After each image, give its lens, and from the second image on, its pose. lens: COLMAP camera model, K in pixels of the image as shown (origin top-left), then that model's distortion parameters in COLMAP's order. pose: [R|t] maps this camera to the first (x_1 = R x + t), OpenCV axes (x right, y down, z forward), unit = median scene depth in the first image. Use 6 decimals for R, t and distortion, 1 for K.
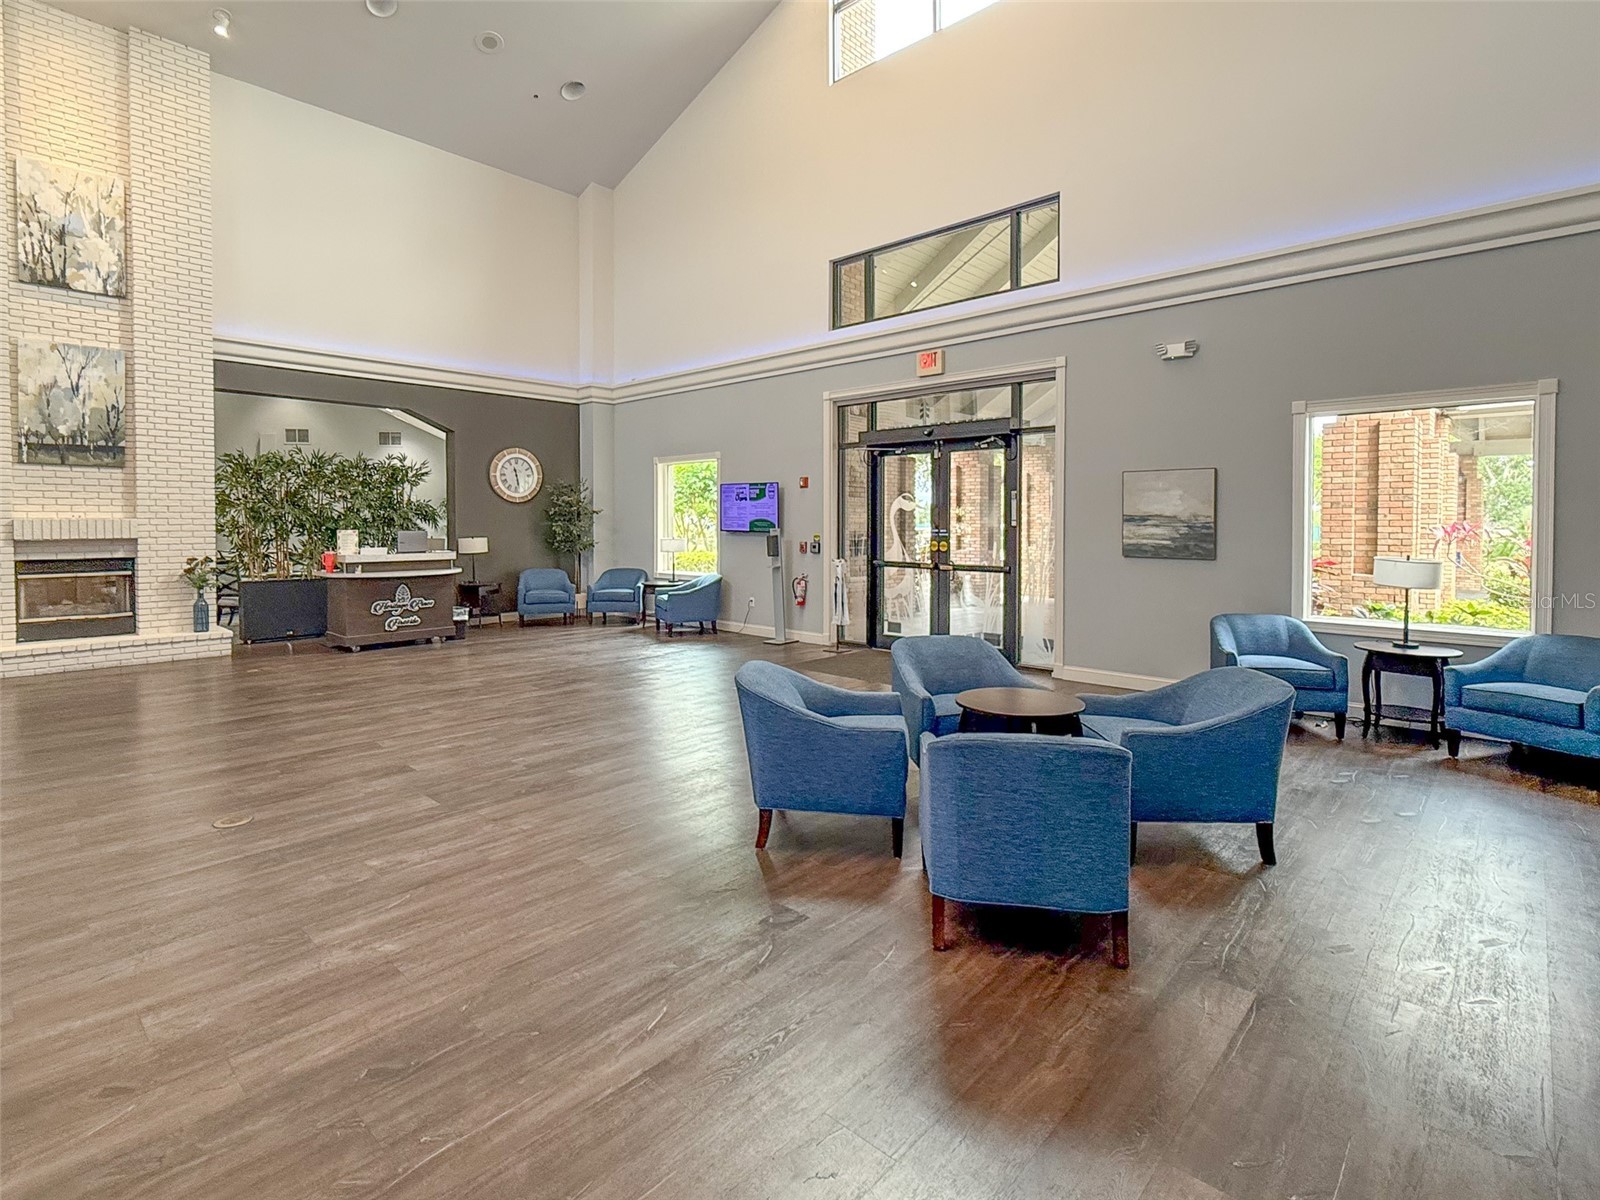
lens RADIAL K [[787.3, 0, 800.7], [0, 787.3, 537.3], [0, 0, 1]] dist [-0.001058, -0.000065]
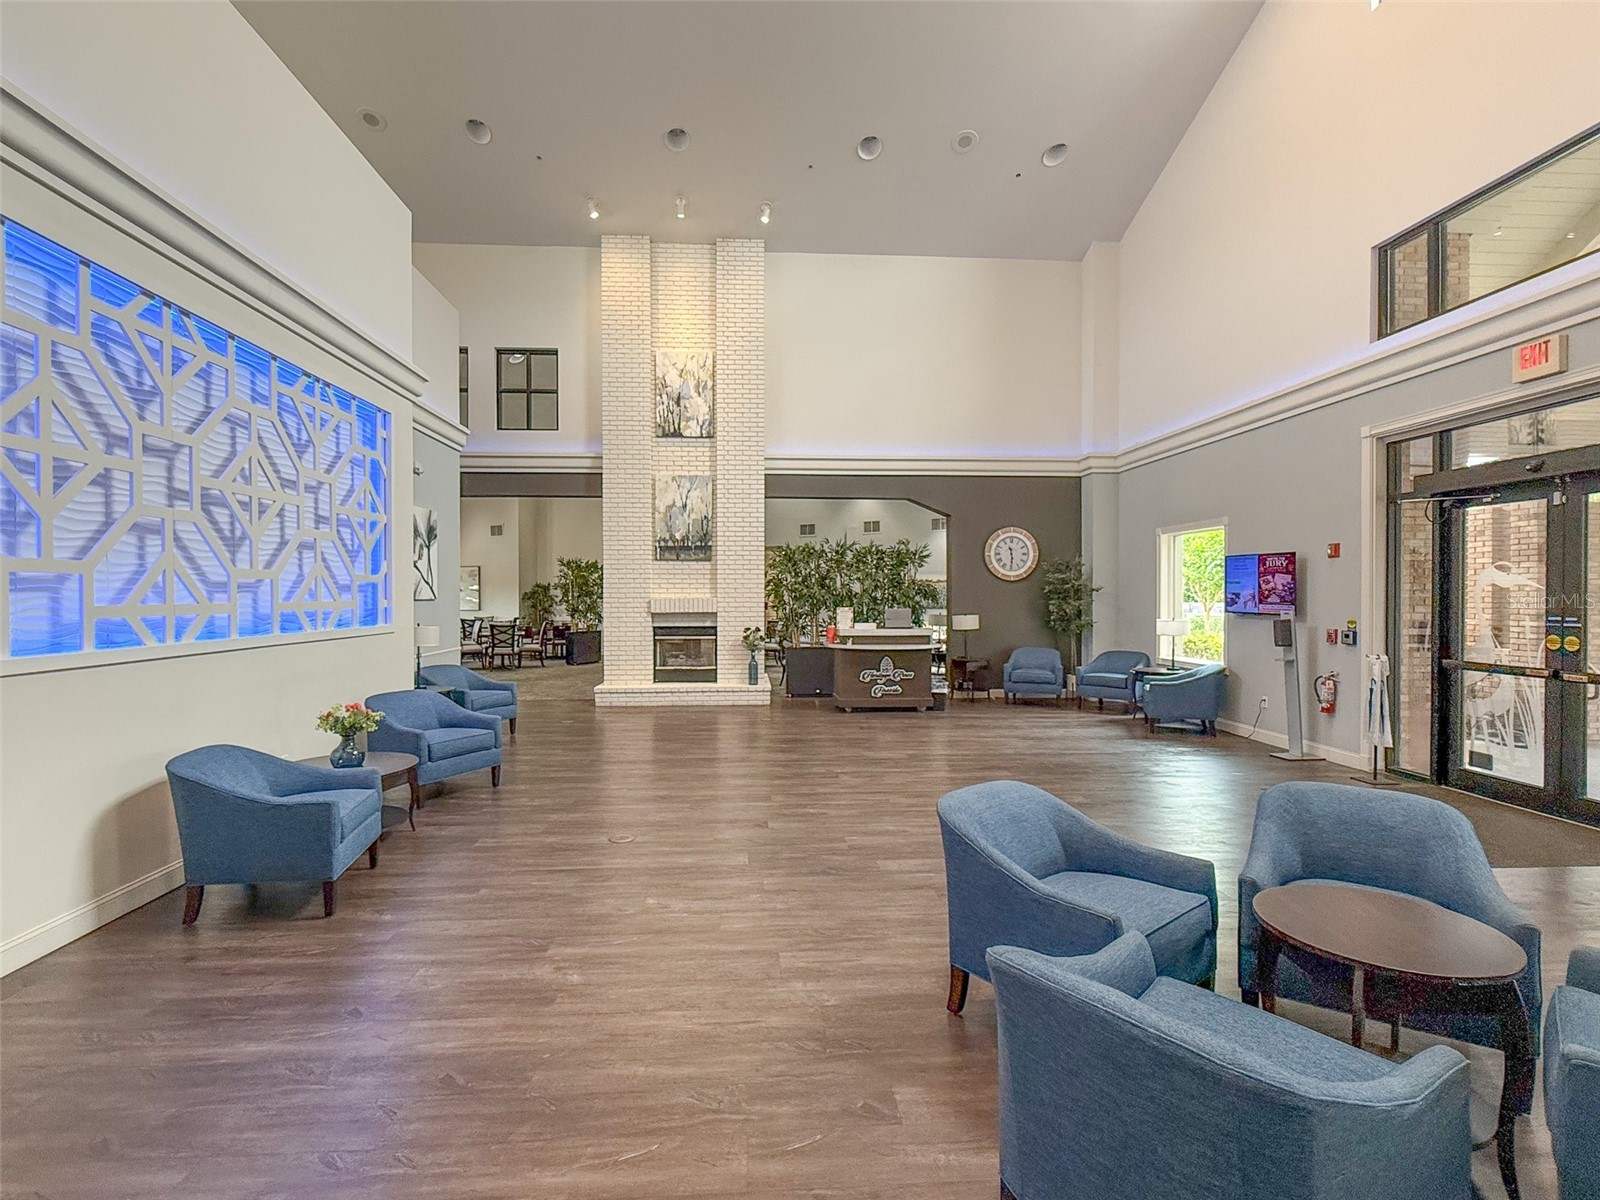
lens RADIAL K [[766.5, 0, 800.0], [0, 766.5, 600.0], [0, 0, 1]] dist [-0.000253, -0.000050]
pose [[0.722495, 0.004307, -0.691363, 0.150568], [-0.013265, 0.999883, -0.007632, -0.010060], [0.691249, 0.014685, 0.722467, 0.121886]]
